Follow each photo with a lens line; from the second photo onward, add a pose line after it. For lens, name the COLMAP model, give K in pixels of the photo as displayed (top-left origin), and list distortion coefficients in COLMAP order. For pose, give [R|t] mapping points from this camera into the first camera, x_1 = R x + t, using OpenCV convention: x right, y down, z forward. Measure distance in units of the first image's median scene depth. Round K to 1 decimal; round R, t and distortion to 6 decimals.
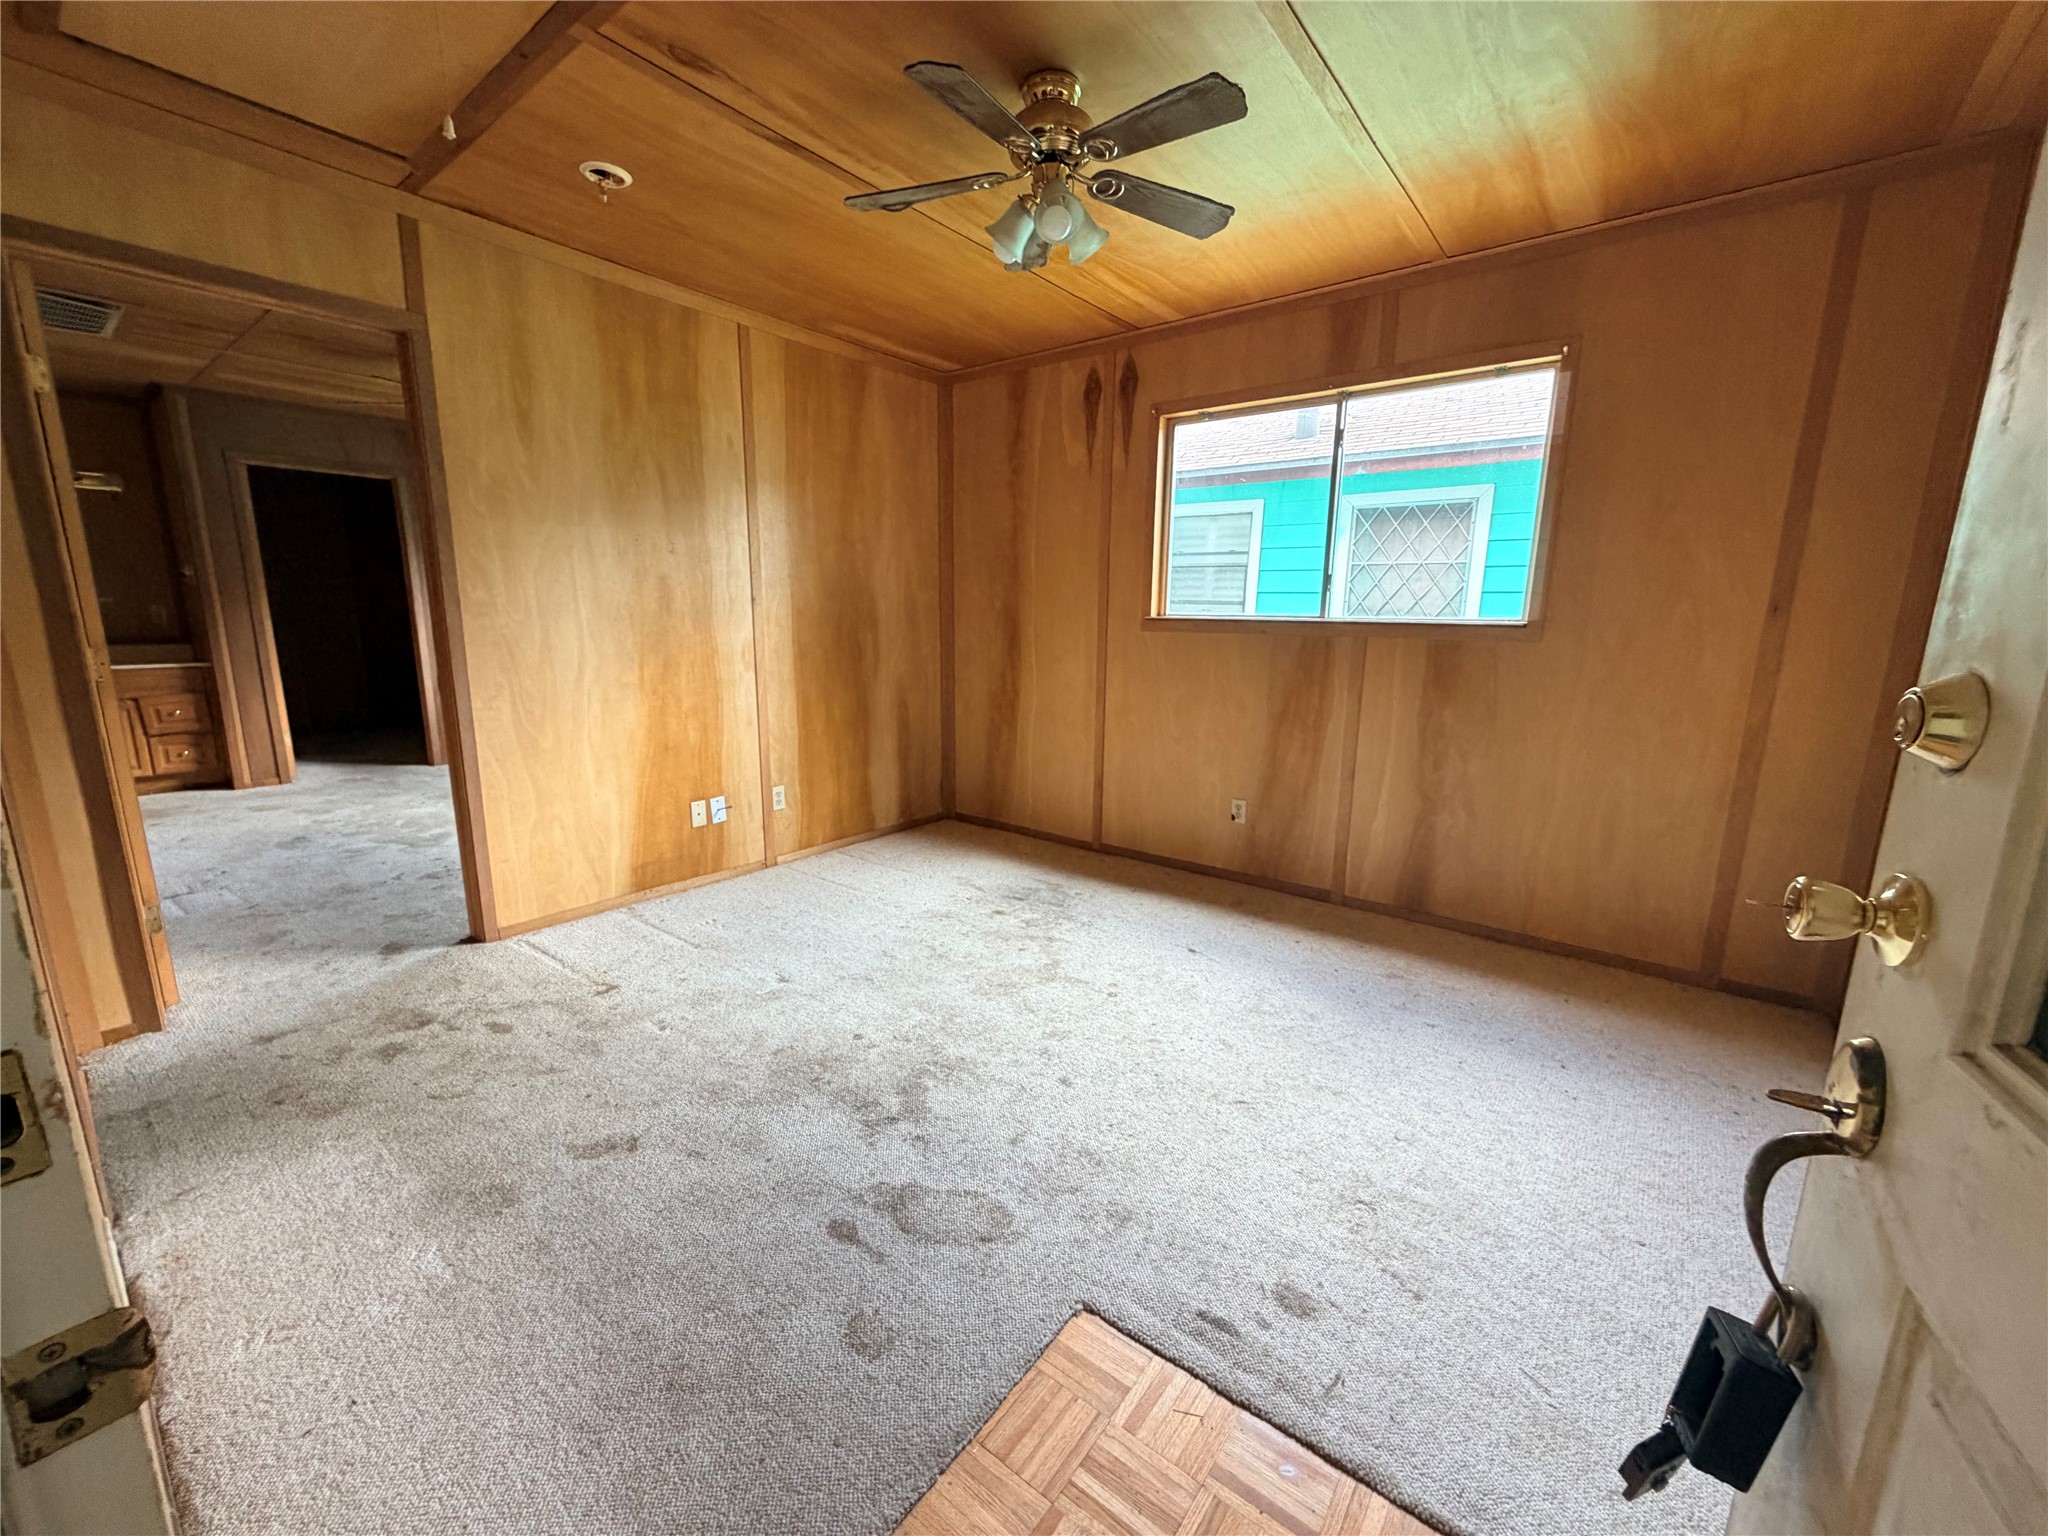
lens RADIAL K [[811.8, 0, 1021.0], [0, 811.8, 767.4], [0, 0, 1]] dist [0.000670, -0.000191]
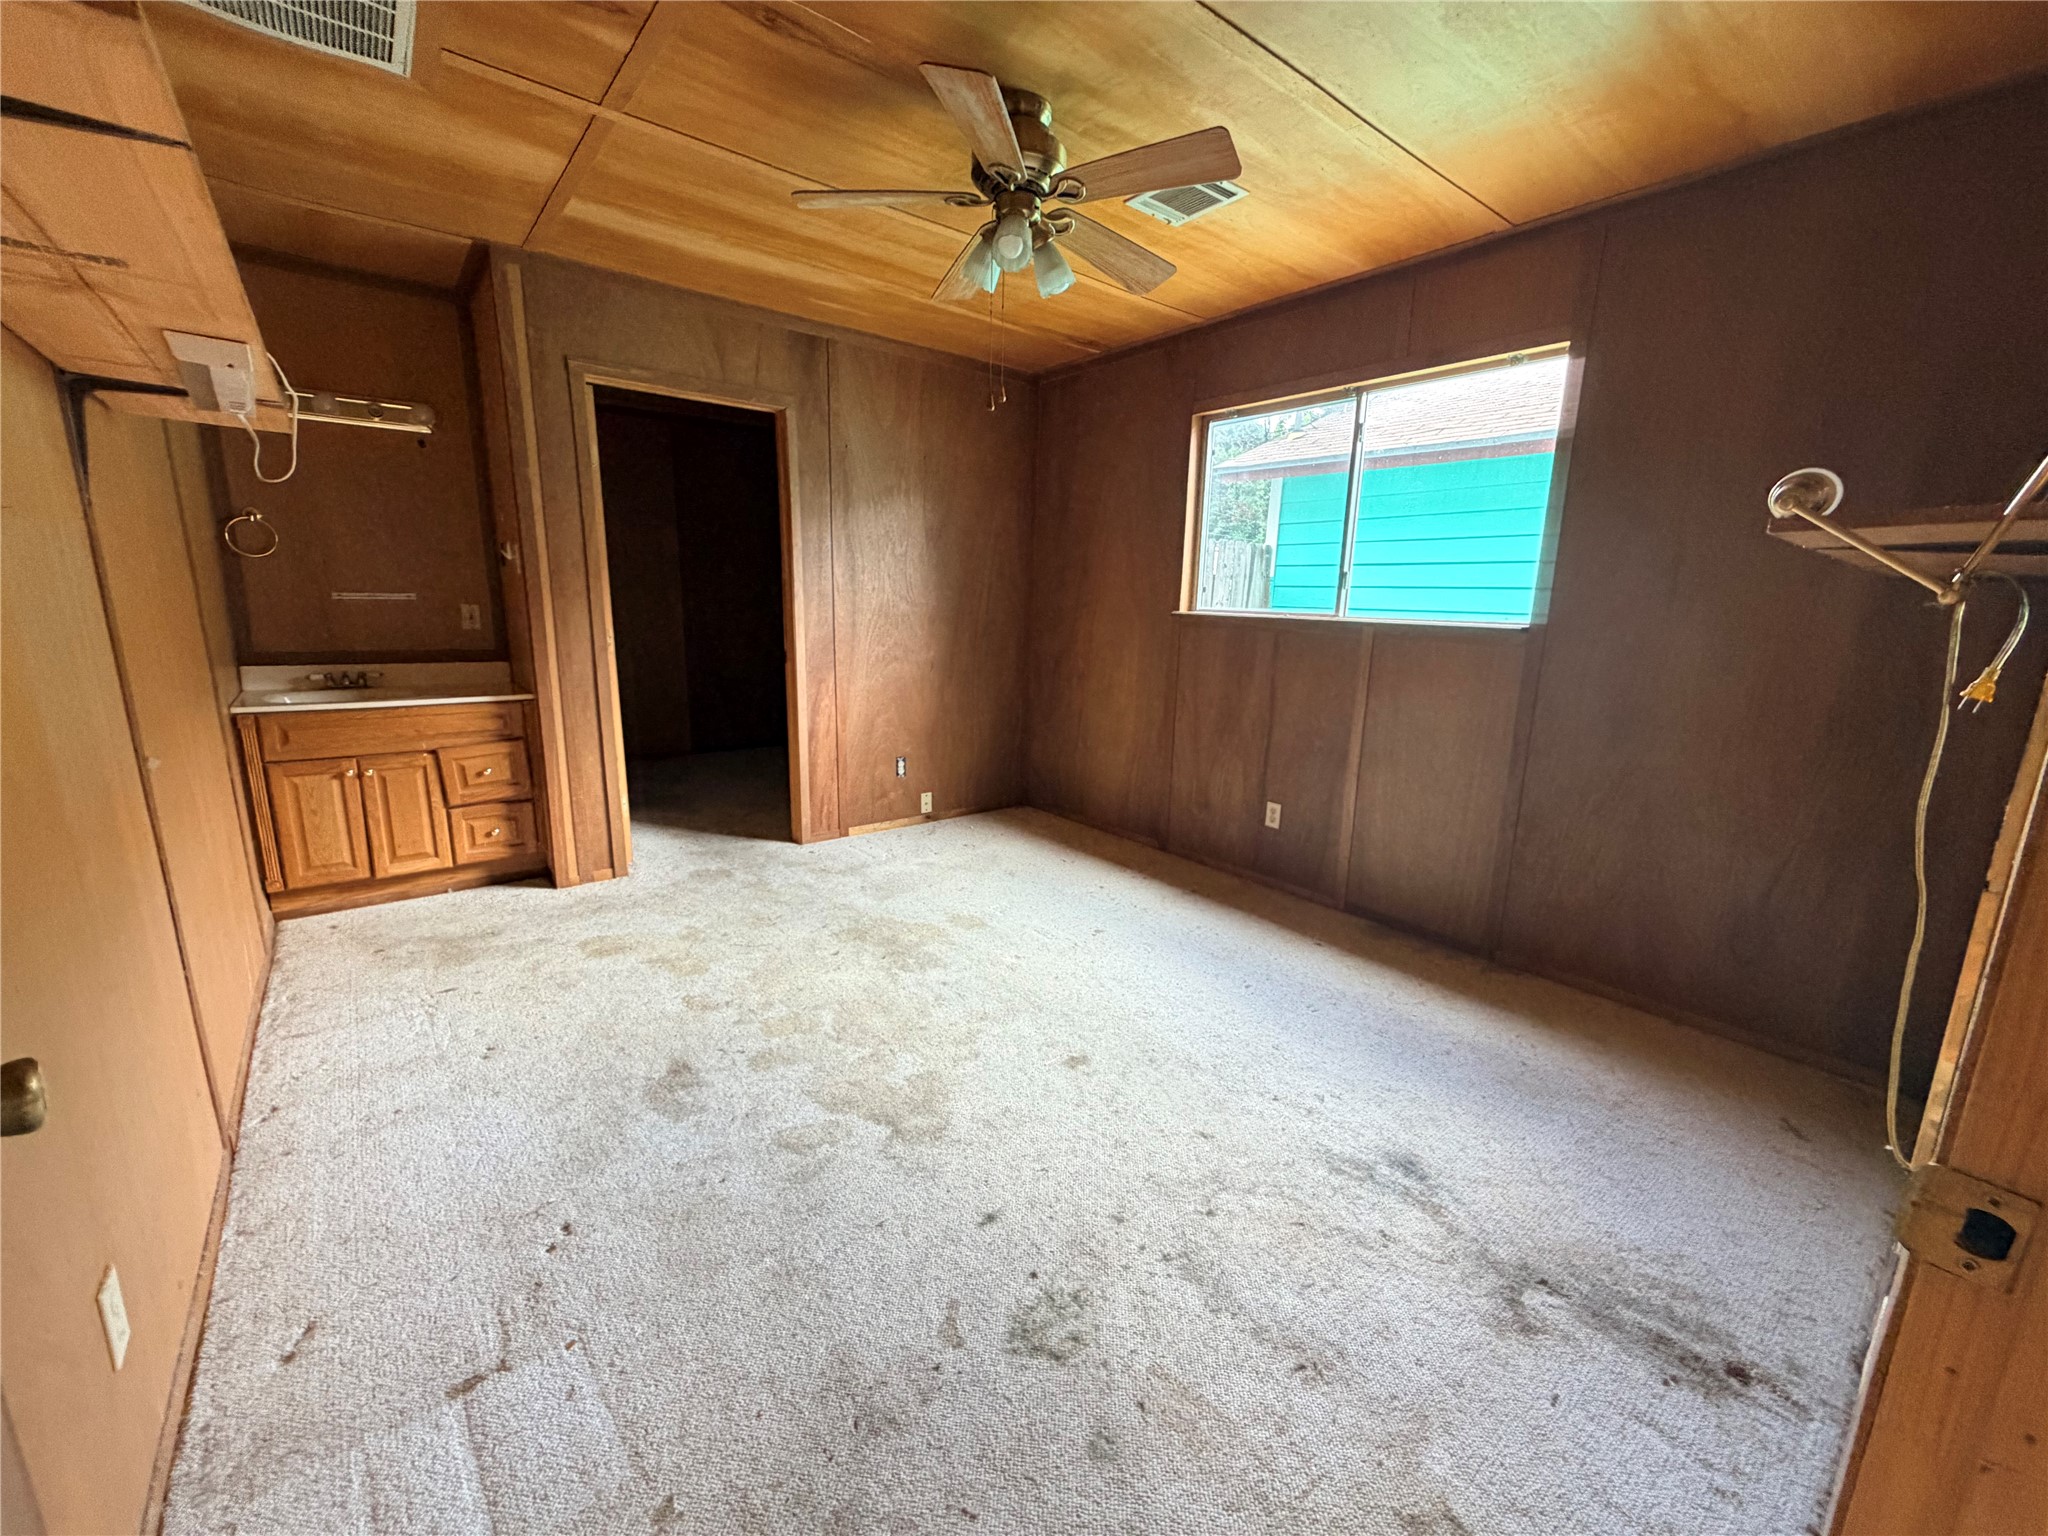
lens RADIAL K [[811.8, 0, 1028.8], [0, 811.8, 764.2], [0, 0, 1]] dist [0.000670, -0.000191]
pose [[0.976519, 0.051813, -0.209110, -0.482302], [-0.049208, 0.998633, 0.017643, -0.105585], [0.209738, -0.006939, 0.977733, 0.457350]]
